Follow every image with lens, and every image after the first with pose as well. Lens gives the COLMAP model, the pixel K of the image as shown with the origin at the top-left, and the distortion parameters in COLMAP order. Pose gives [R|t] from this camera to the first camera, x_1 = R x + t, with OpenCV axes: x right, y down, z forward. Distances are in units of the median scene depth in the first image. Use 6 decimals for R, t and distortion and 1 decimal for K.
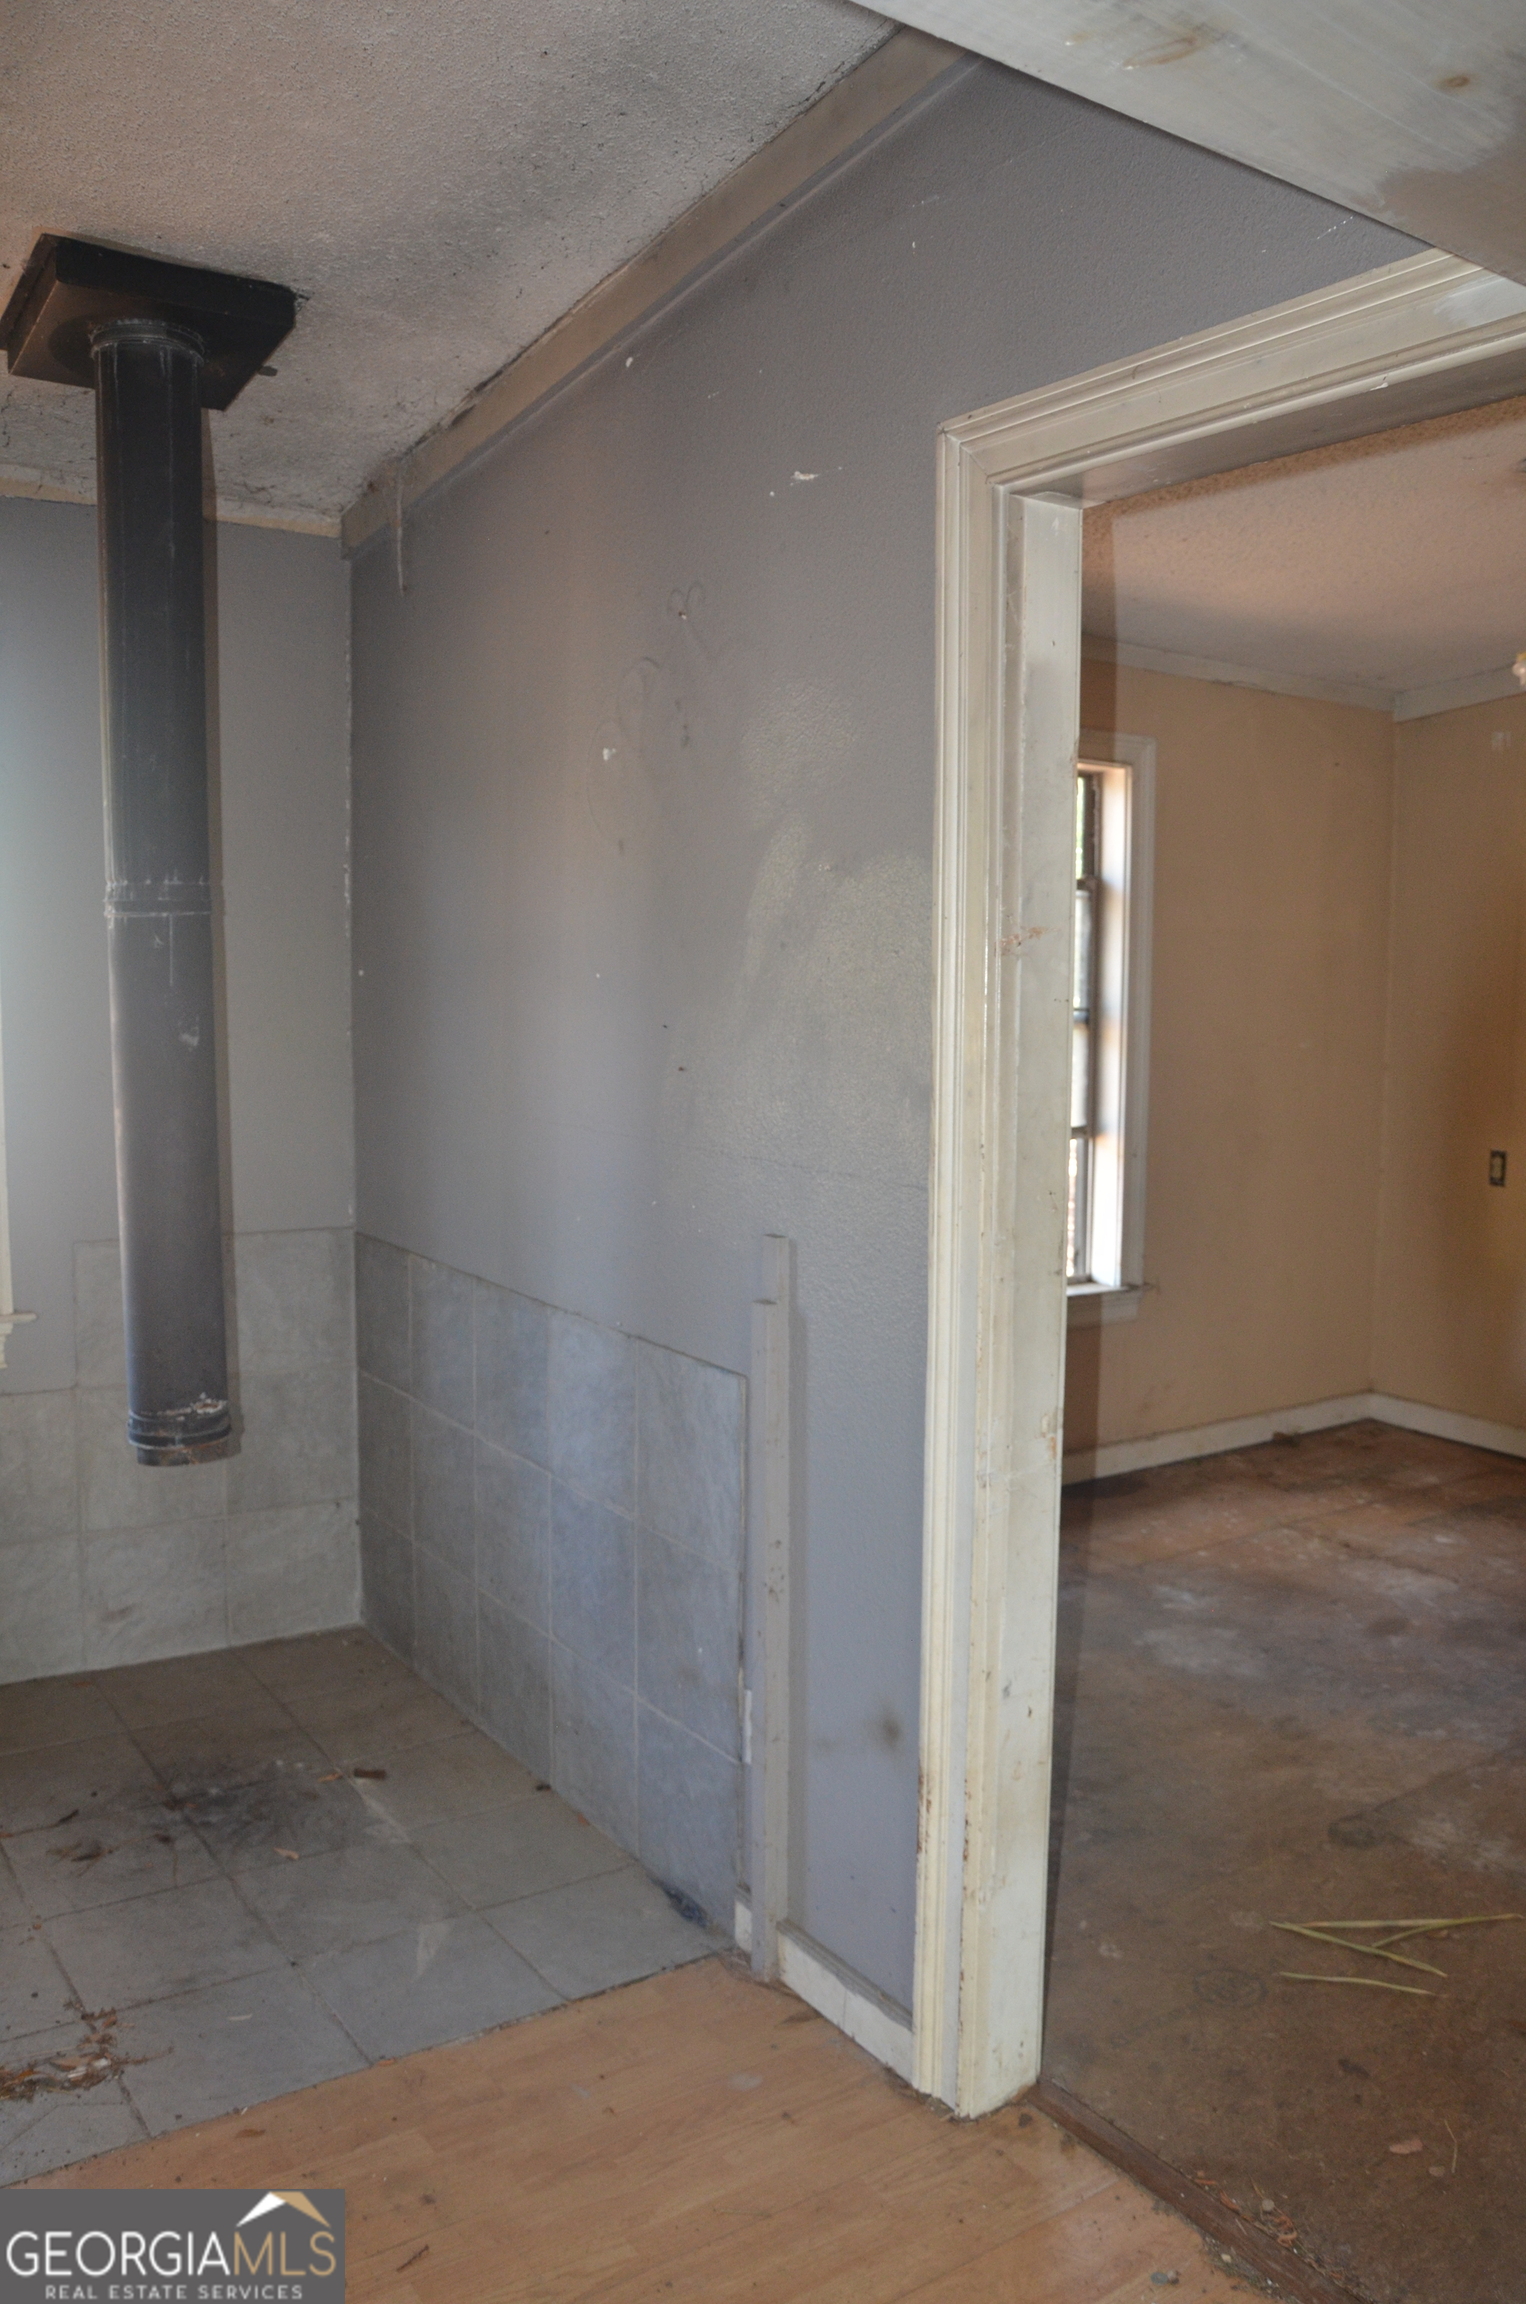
lens RADIAL K [[1809.0, 0, 804.1], [0, 1809.0, 1171.0], [0, 0, 1]] dist [-0.157047, 0.116742]
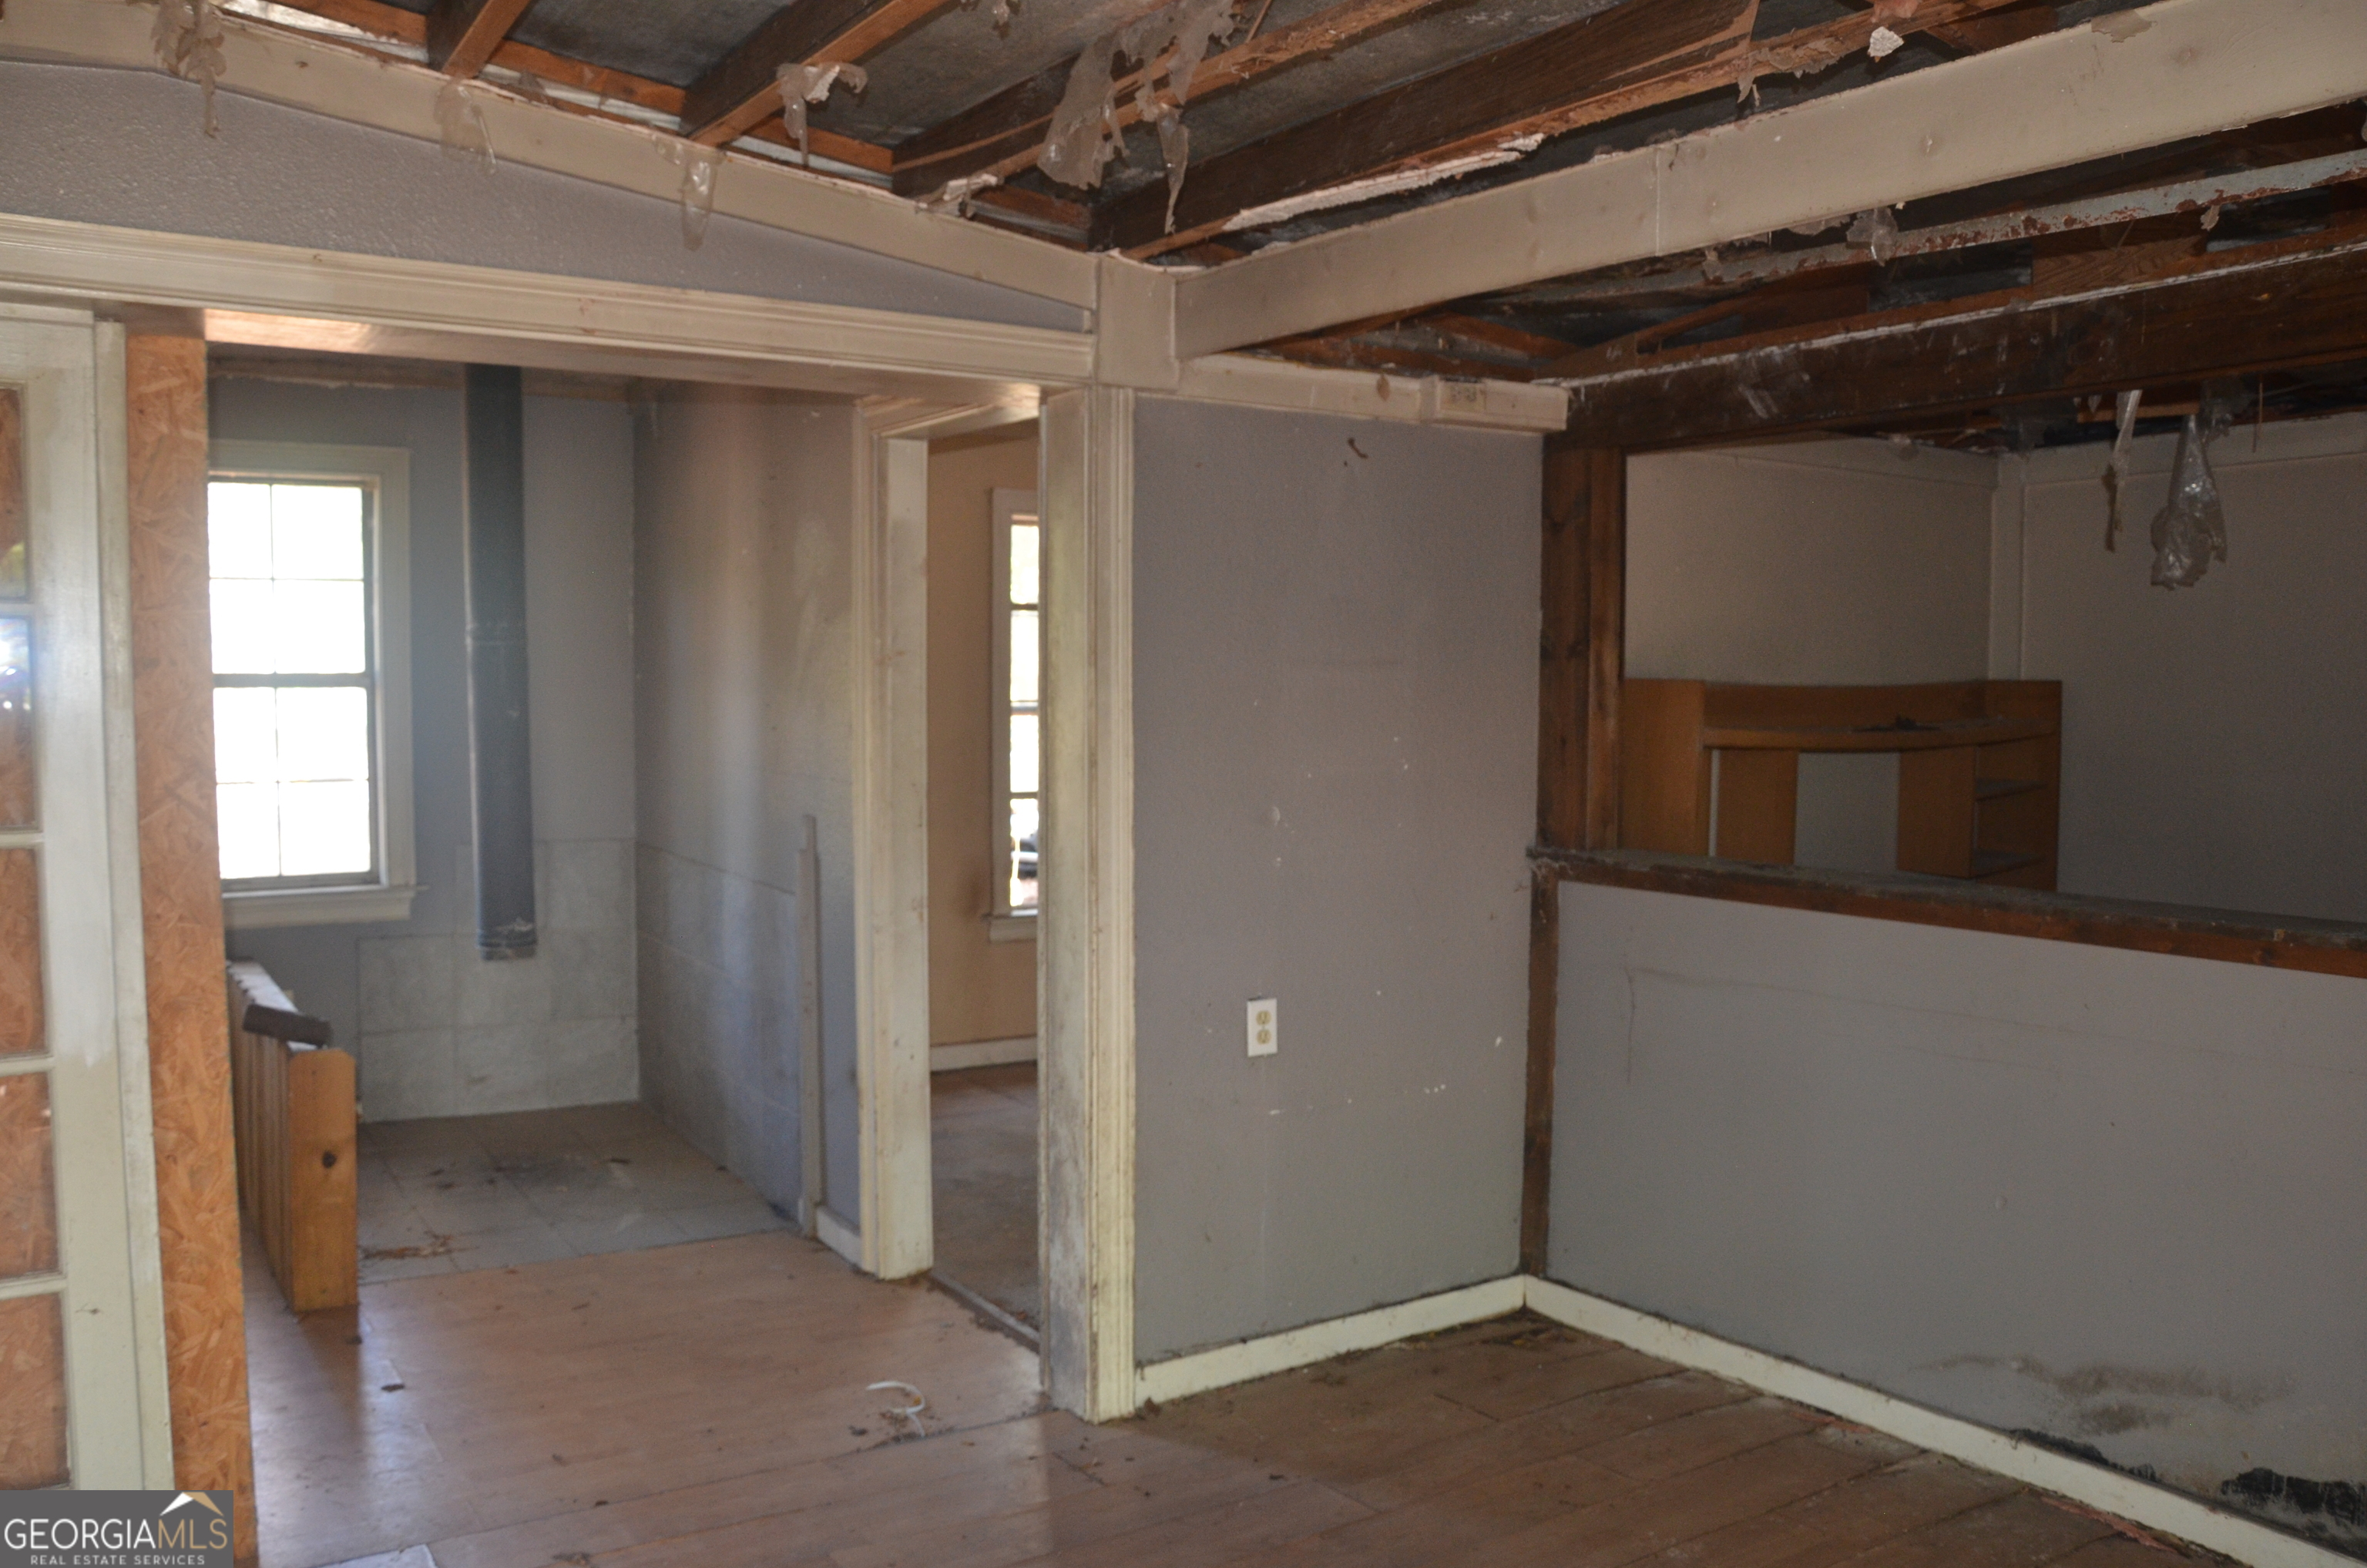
lens RADIAL K [[1858.5, 0, 1187.6], [0, 1858.5, 799.3], [0, 0, 1]] dist [-0.157047, 0.116742]
pose [[0.999186, -0.000406, -0.040326, 0.482289], [-0.001355, 0.999047, -0.043637, 0.108540], [0.040306, 0.043656, 0.998233, -0.943970]]
